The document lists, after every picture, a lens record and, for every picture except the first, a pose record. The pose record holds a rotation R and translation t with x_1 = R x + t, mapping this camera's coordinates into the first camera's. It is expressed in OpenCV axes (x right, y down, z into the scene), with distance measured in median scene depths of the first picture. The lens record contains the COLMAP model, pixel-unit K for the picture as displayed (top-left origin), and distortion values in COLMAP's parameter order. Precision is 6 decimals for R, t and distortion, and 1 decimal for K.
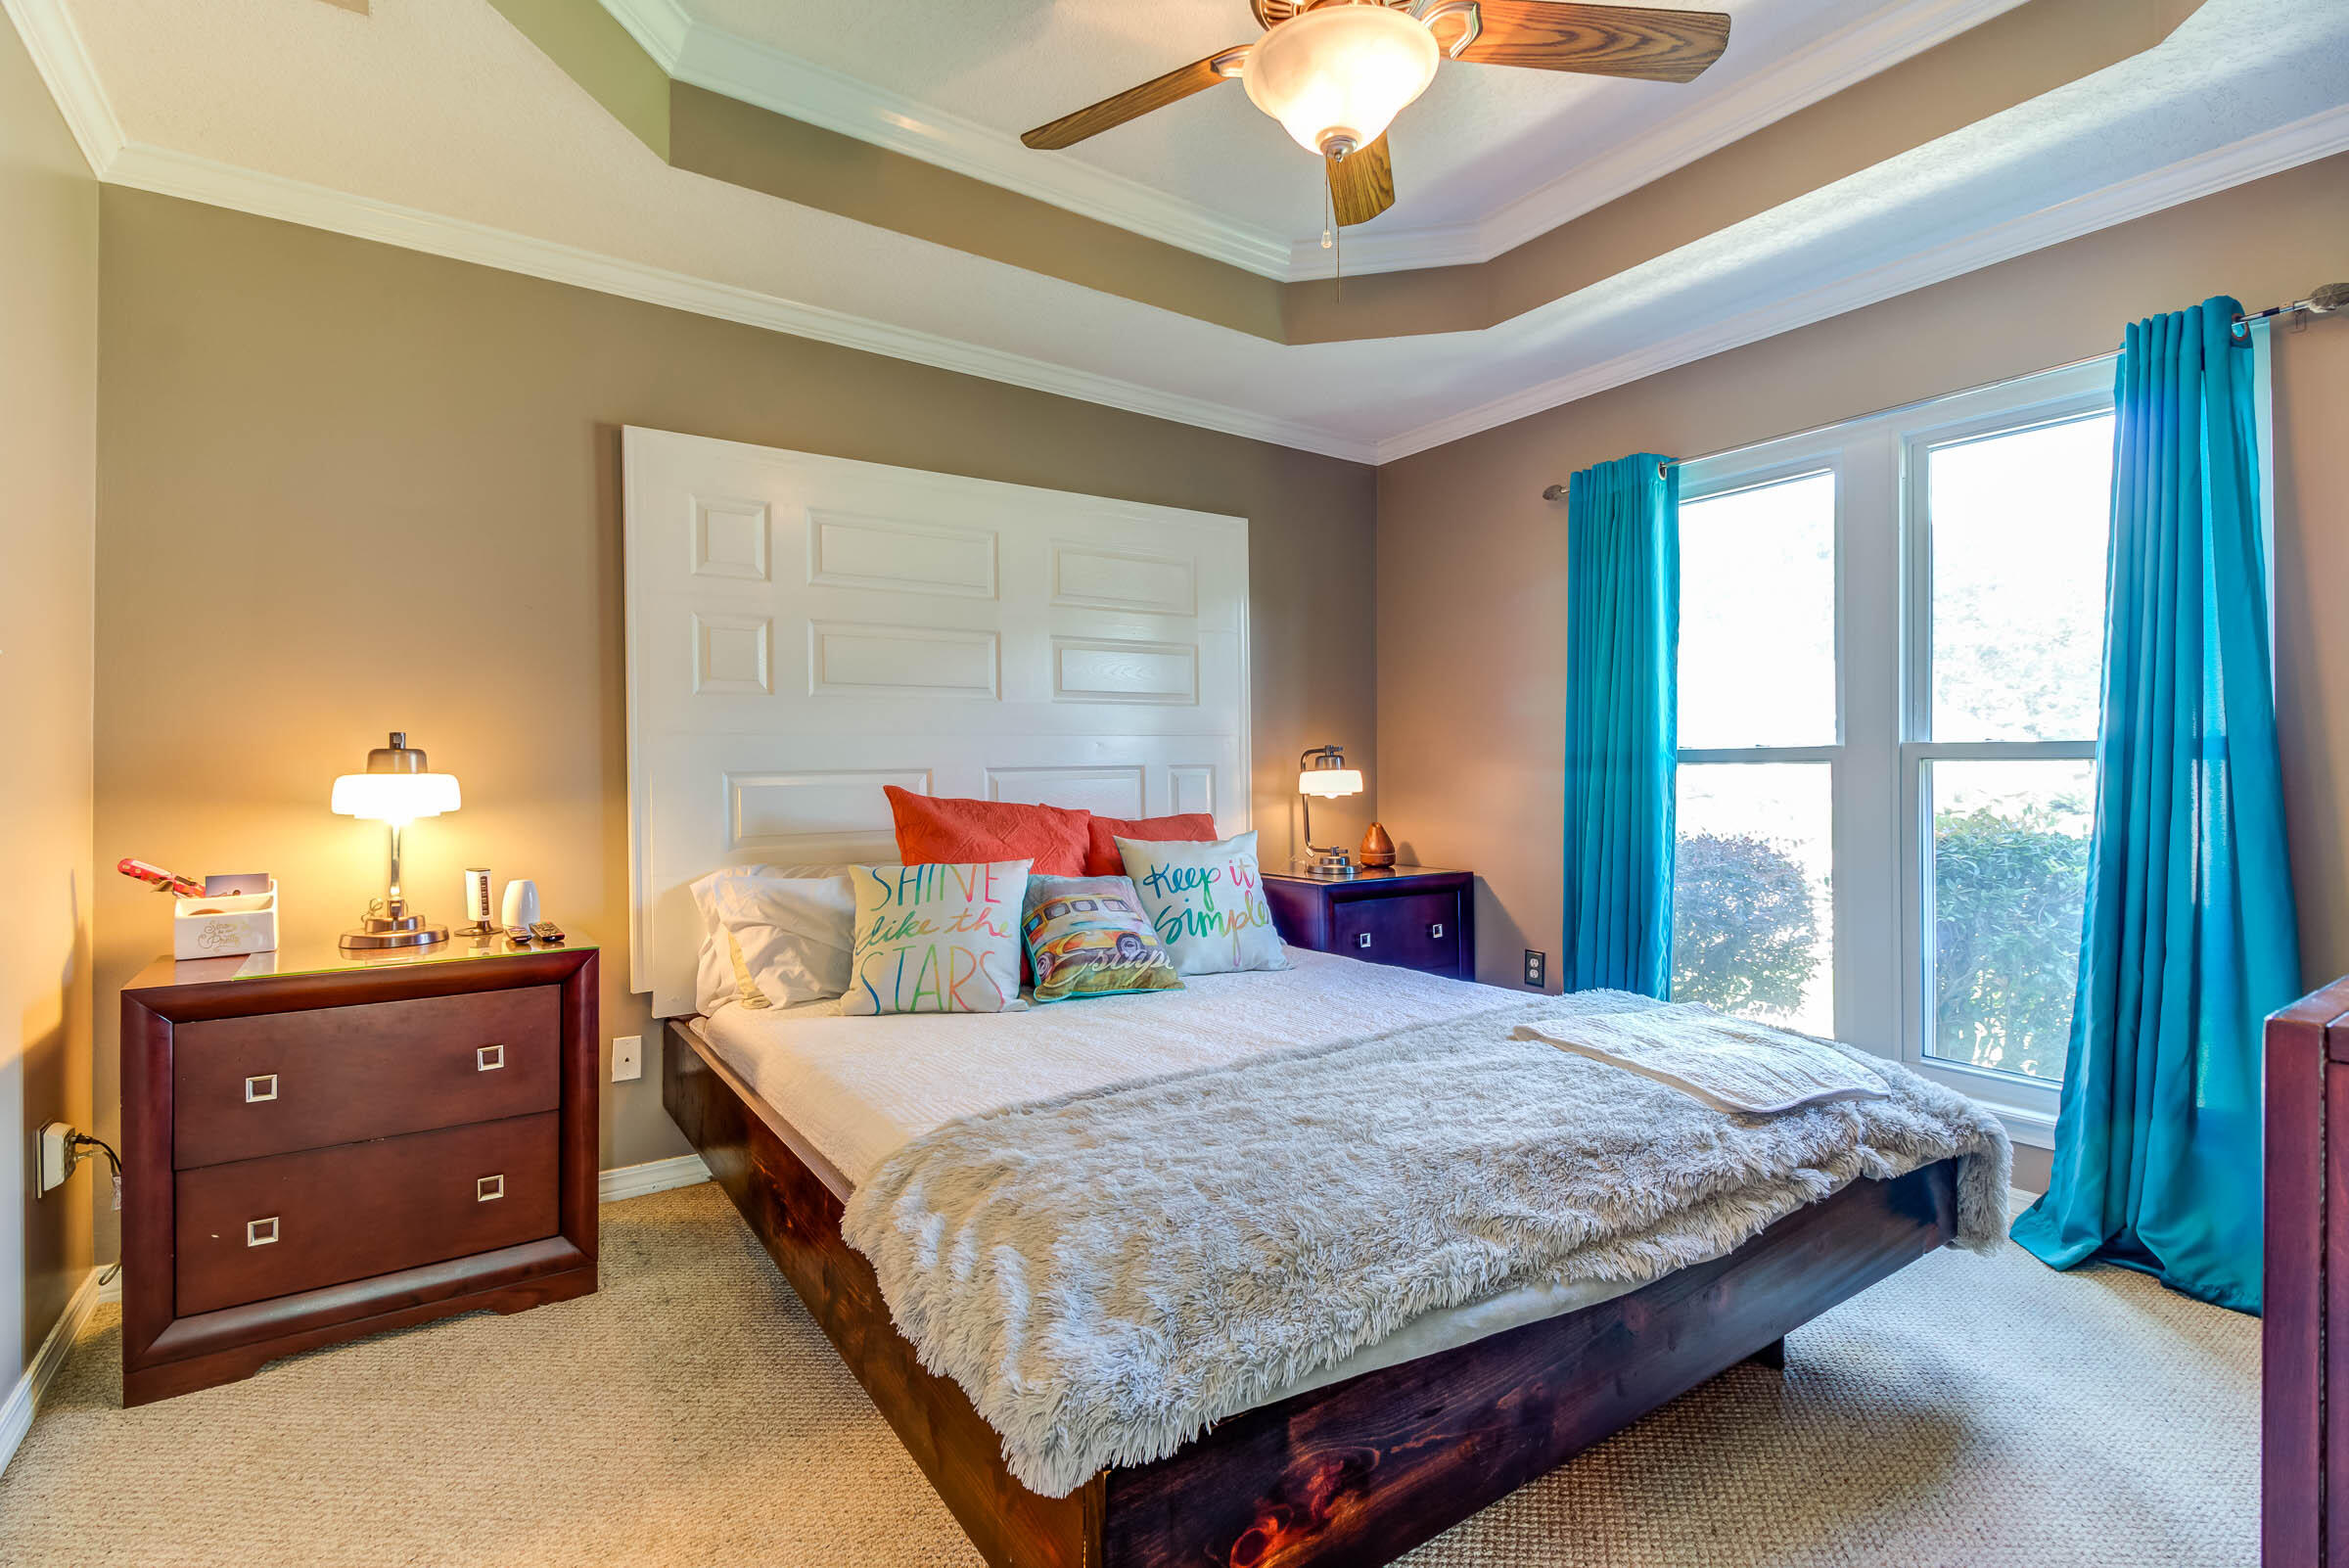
lens RADIAL K [[1089.5, 0, 1155.2], [0, 1089.5, 770.5], [0, 0, 1]] dist [0.021843, -0.016869]
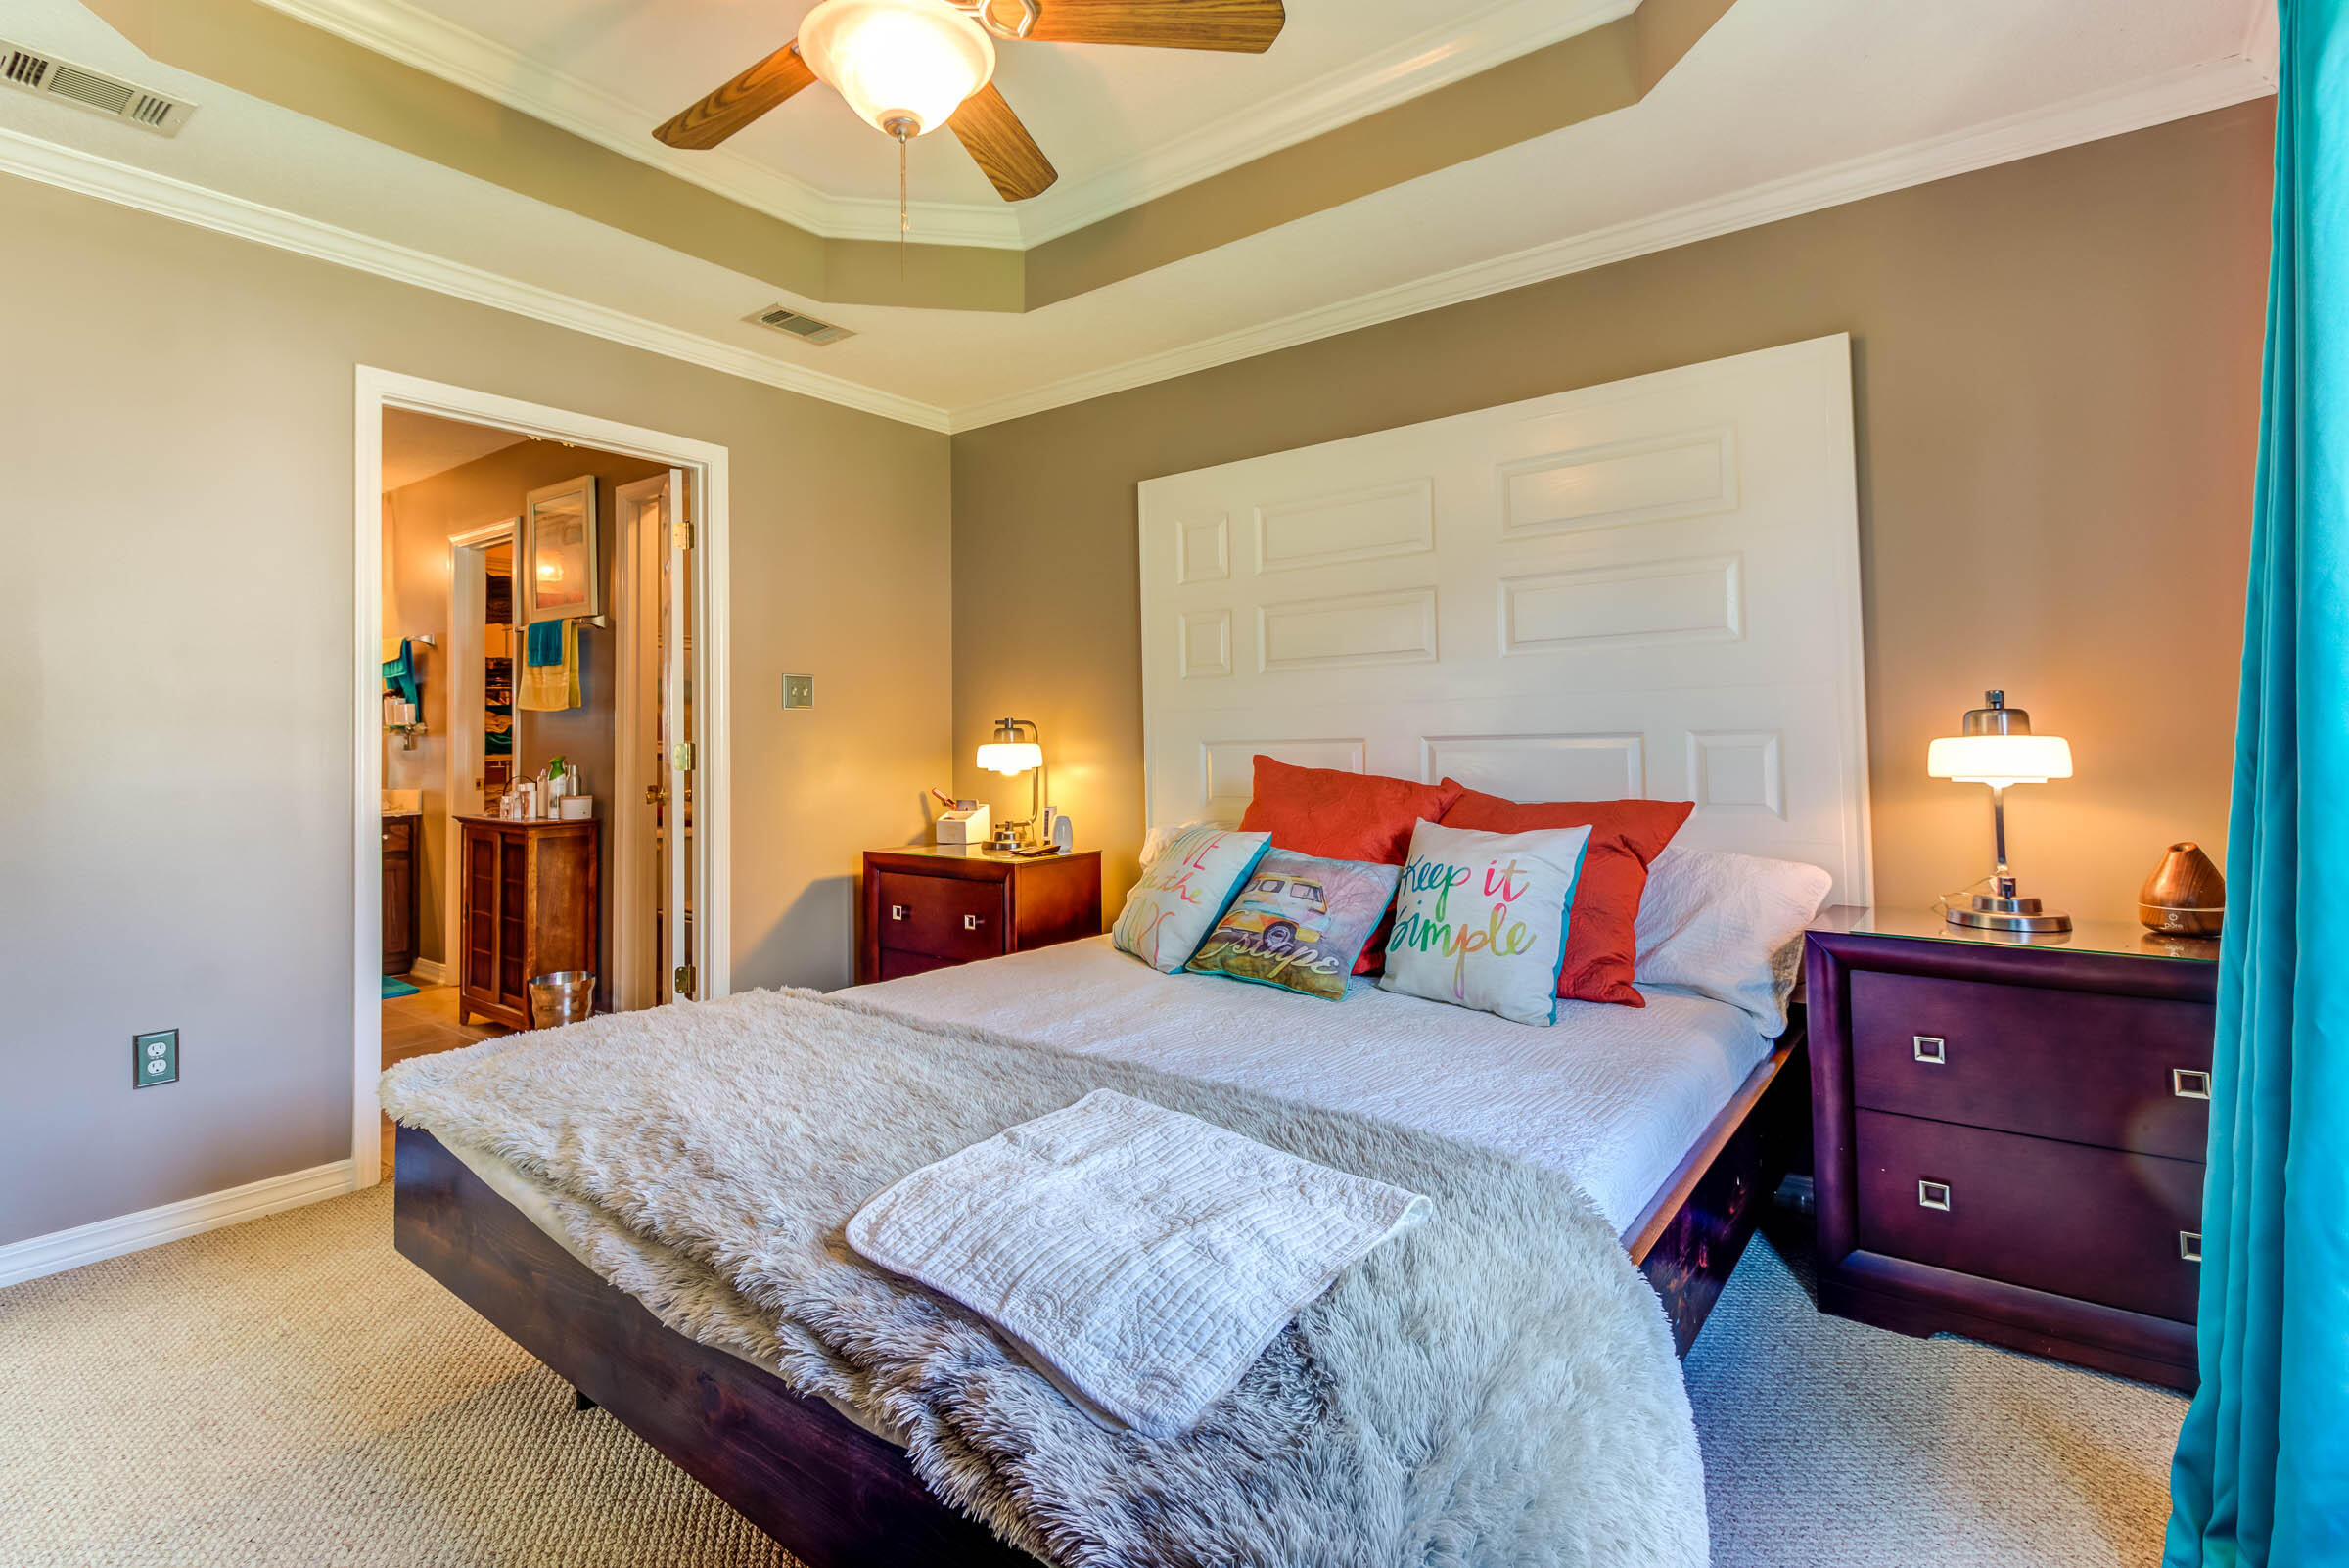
lens RADIAL K [[1089.5, 0, 1155.2], [0, 1089.5, 770.5], [0, 0, 1]] dist [0.021843, -0.016869]
pose [[0.299693, 0.018455, -0.953857, 0.789267], [0.004866, 0.999770, 0.020872, 0.004724], [0.954023, -0.010896, 0.299534, 0.620870]]
